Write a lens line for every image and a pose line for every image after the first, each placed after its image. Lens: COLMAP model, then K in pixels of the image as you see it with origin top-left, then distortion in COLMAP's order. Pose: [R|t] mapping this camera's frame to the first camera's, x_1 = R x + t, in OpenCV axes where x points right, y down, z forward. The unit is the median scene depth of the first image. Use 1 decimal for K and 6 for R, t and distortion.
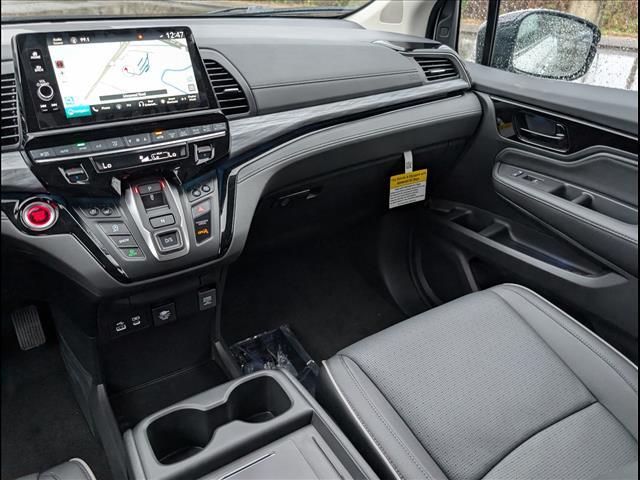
lens RADIAL K [[491.4, 0, 320.0], [0, 491.4, 240.0], [0, 0, 1]] dist [-0.003831, -0.004979]
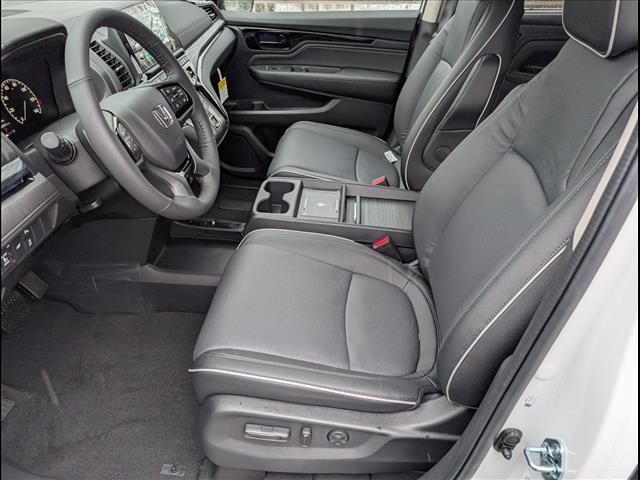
lens RADIAL K [[491.4, 0, 320.0], [0, 491.4, 240.0], [0, 0, 1]] dist [-0.003831, -0.004979]
pose [[0.613599, -0.439998, 0.655667, -1.450654], [0.360488, 0.894871, 0.263161, 0.040600], [-0.702527, 0.074885, 0.707706, -0.559137]]
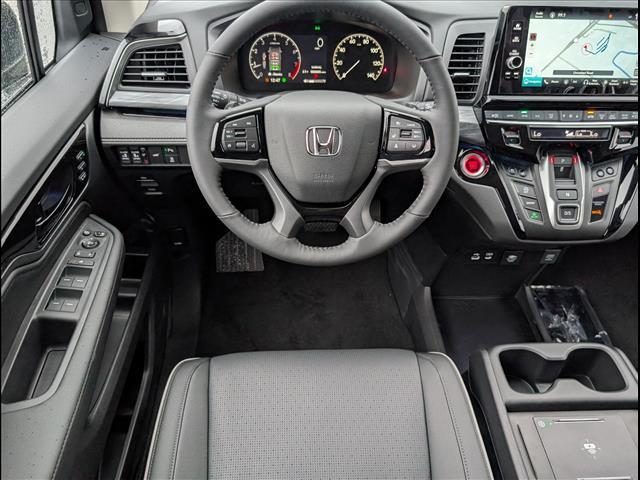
lens RADIAL K [[491.4, 0, 320.0], [0, 491.4, 240.0], [0, 0, 1]] dist [-0.003831, -0.004979]
pose [[0.863657, 0.342909, -0.369472, -0.357195], [-0.253112, 0.928871, 0.270430, -0.101844], [0.435925, -0.140041, 0.889021, -0.252124]]
